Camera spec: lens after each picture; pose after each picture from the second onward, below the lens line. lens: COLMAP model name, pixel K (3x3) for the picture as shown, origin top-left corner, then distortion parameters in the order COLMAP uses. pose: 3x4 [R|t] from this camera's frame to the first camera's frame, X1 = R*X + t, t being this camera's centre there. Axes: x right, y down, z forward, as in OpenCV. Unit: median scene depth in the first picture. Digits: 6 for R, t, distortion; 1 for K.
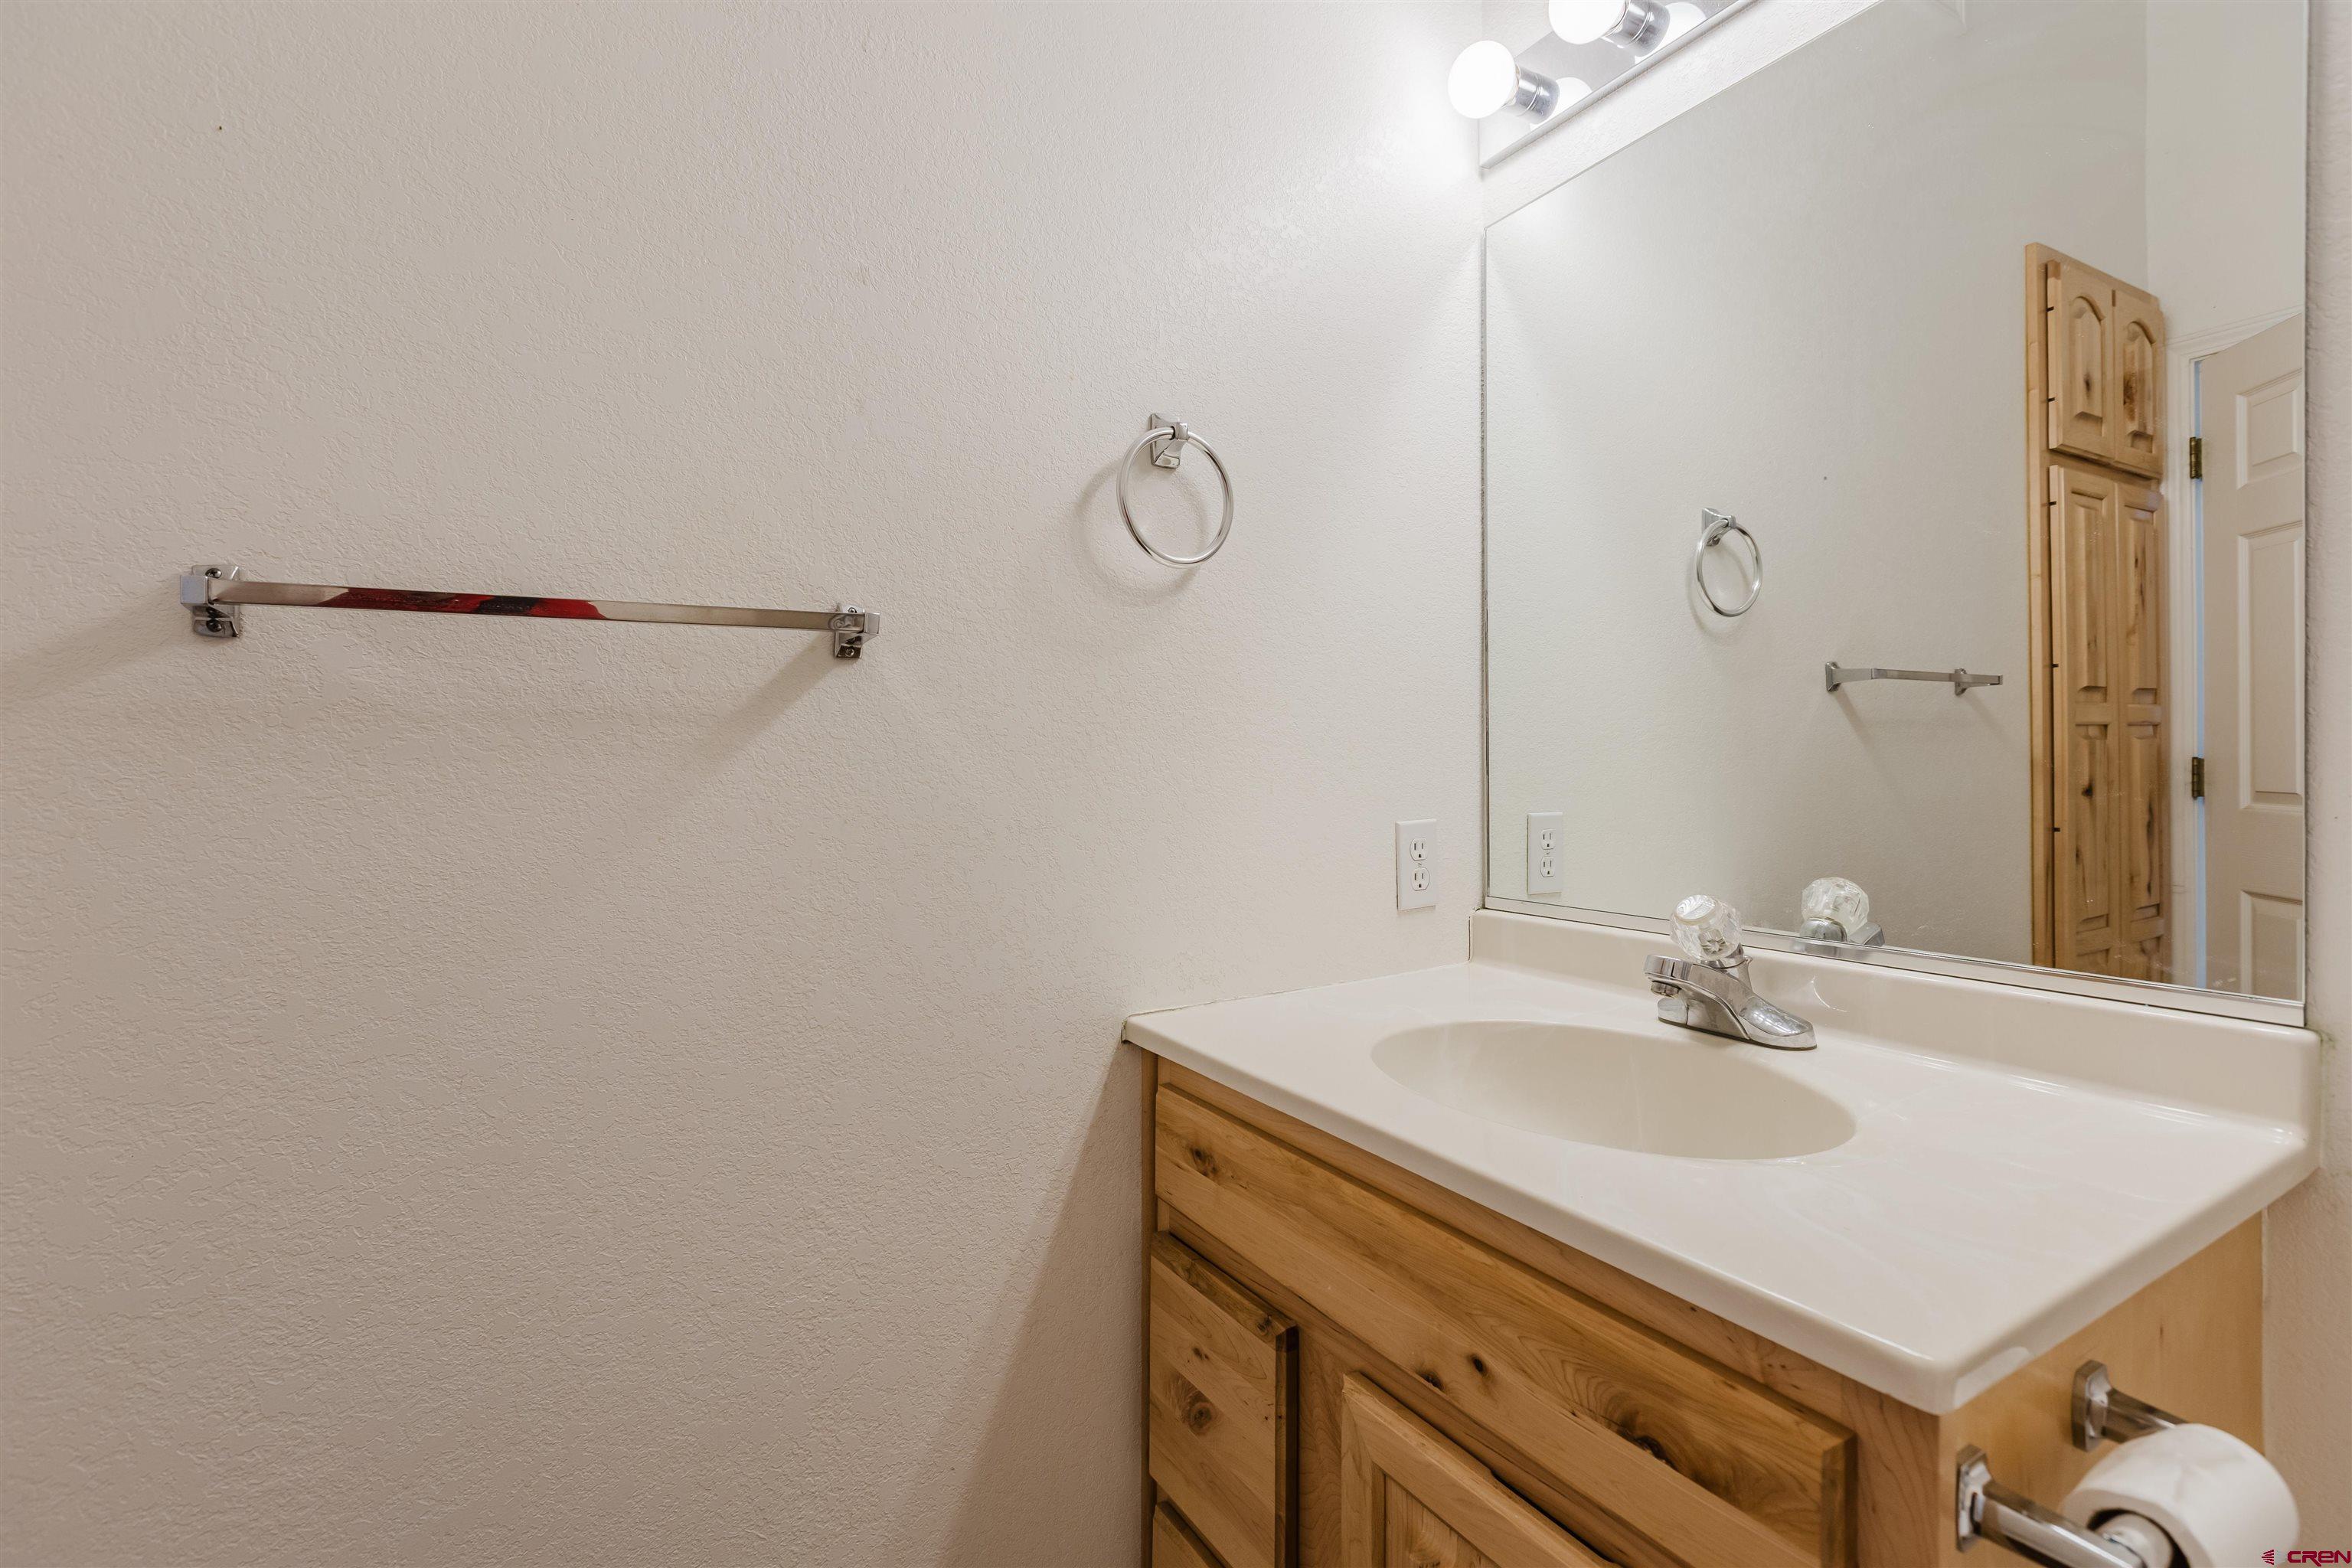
lens RADIAL K [[1076.0, 0, 1175.5], [0, 1076.0, 745.9], [0, 0, 1]] dist [0.002666, 0.000150]
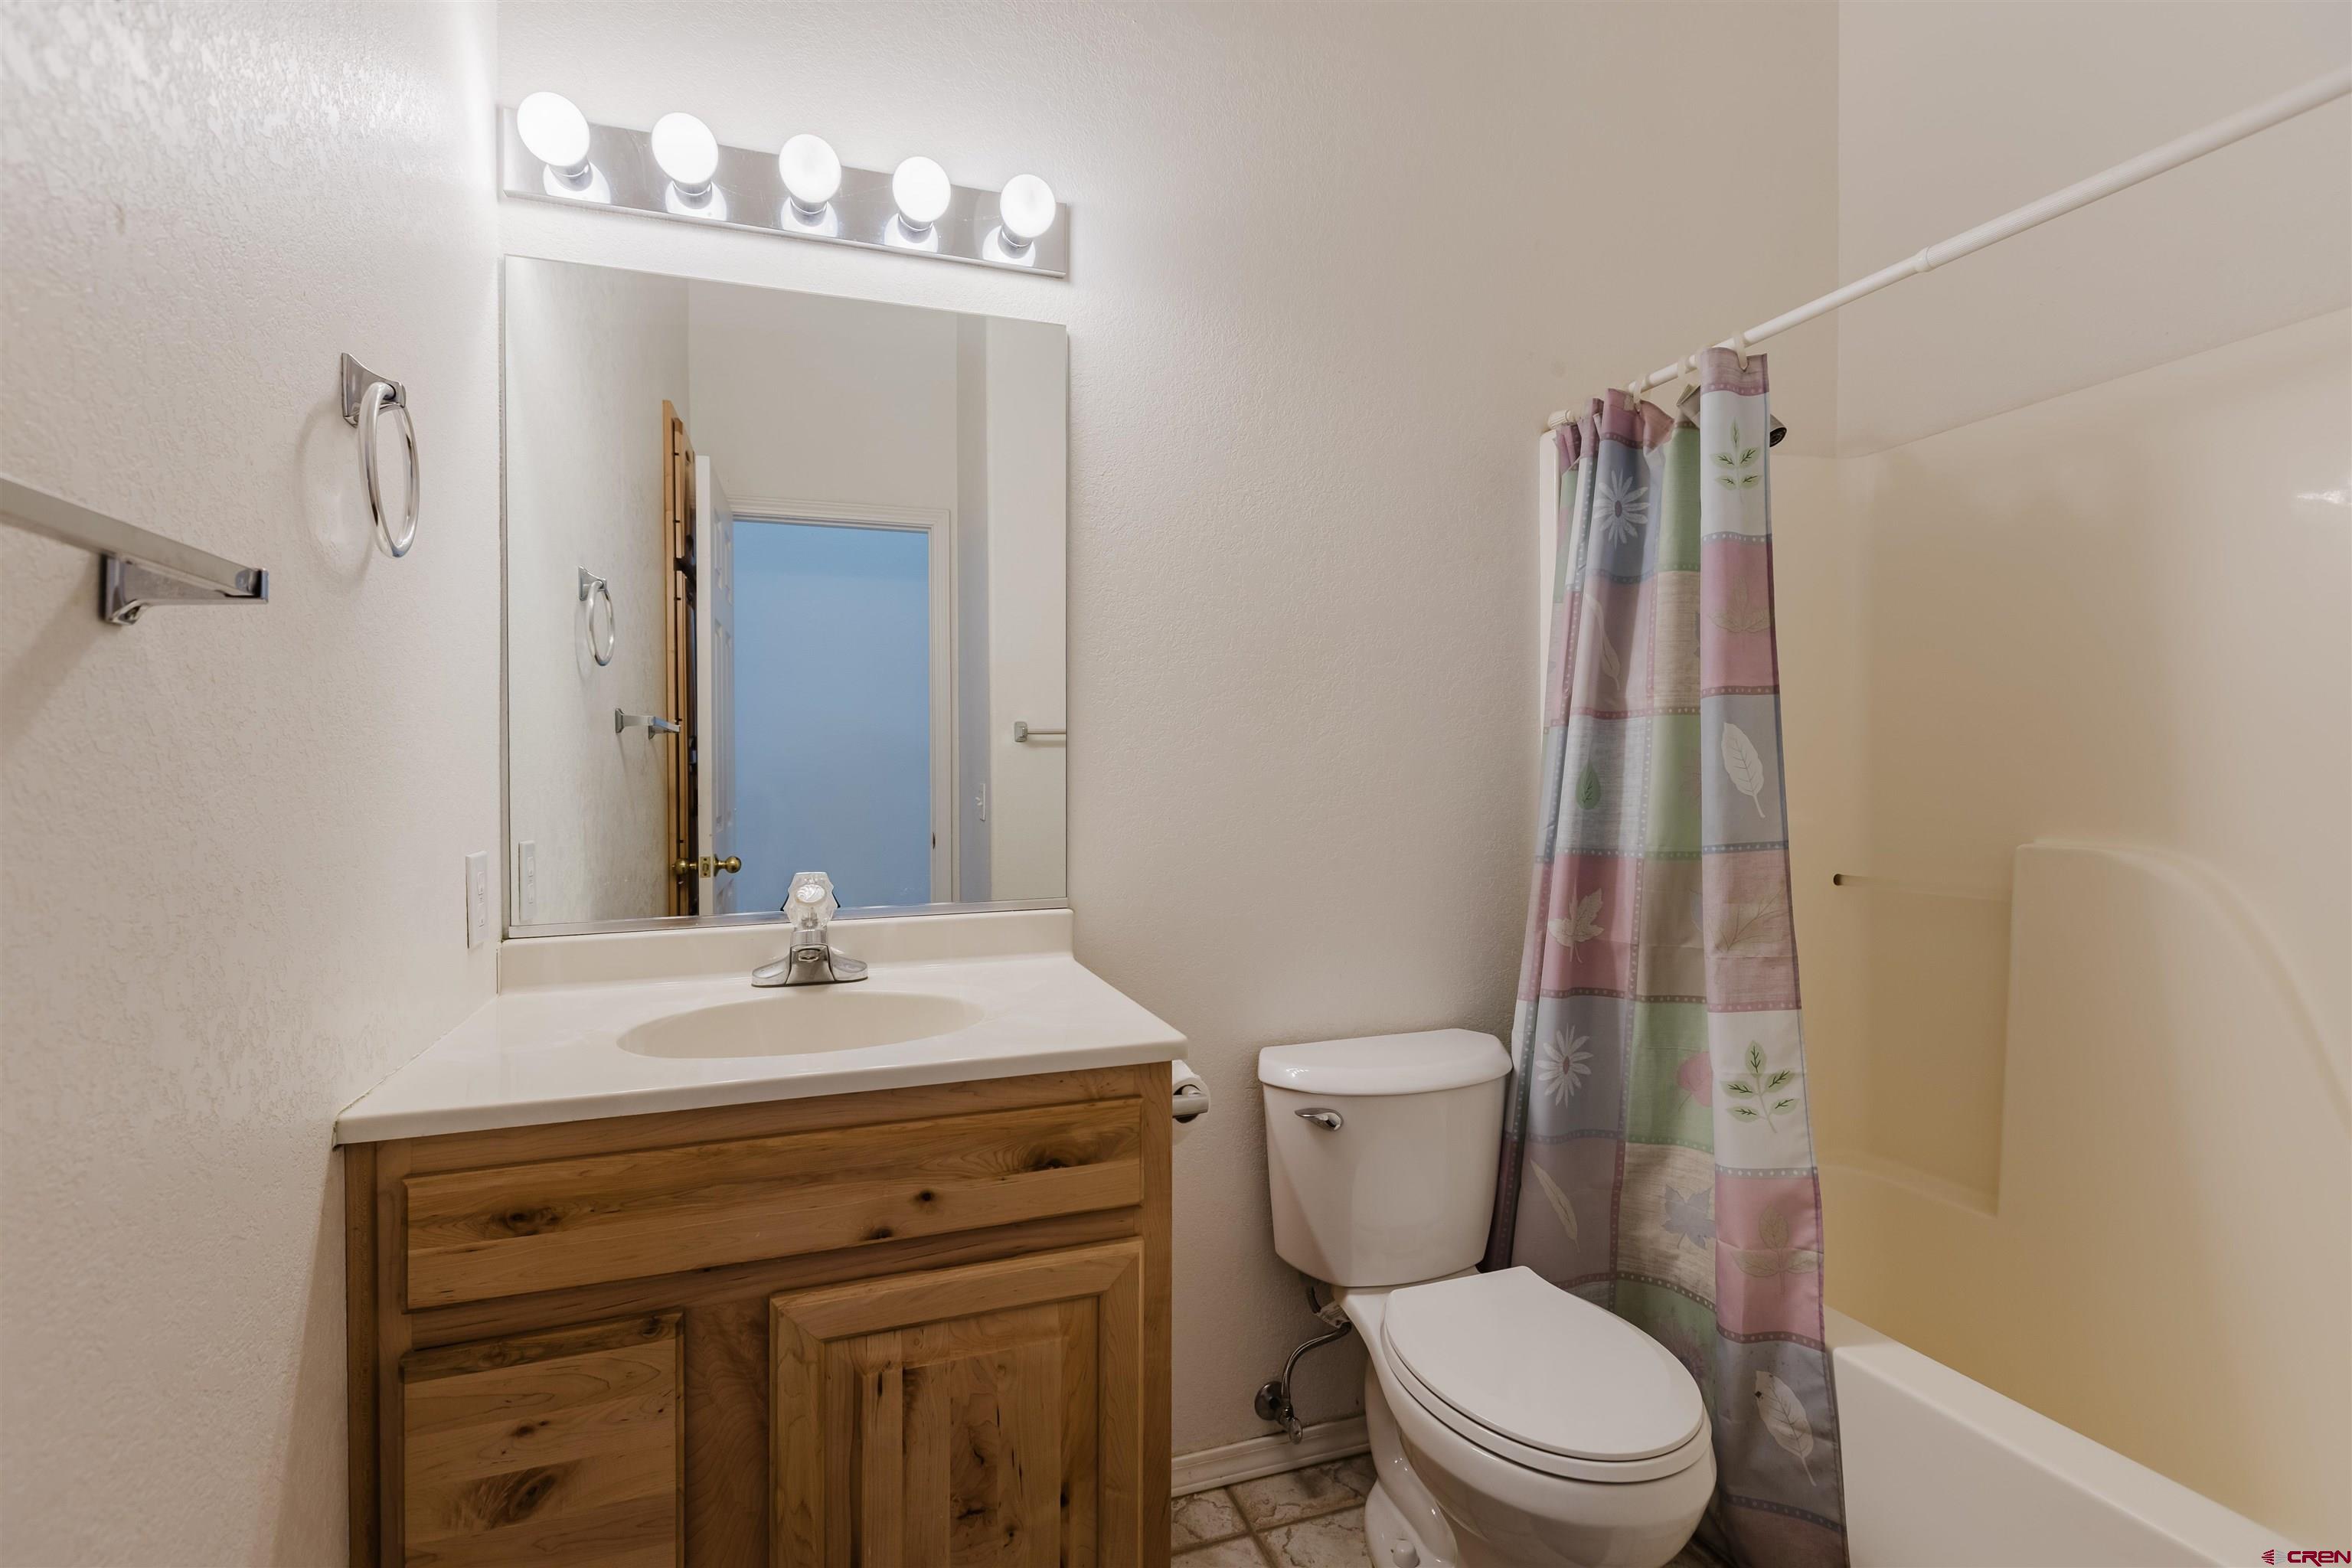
lens RADIAL K [[1057.0, 0, 1186.0], [0, 1057.0, 778.1], [0, 0, 1]] dist [0.002232, 0.000013]
pose [[0.186063, 0.007648, 0.982508, -0.816993], [-0.003704, 0.999968, -0.007083, 0.010260], [-0.982531, -0.002321, 0.186085, 0.294369]]
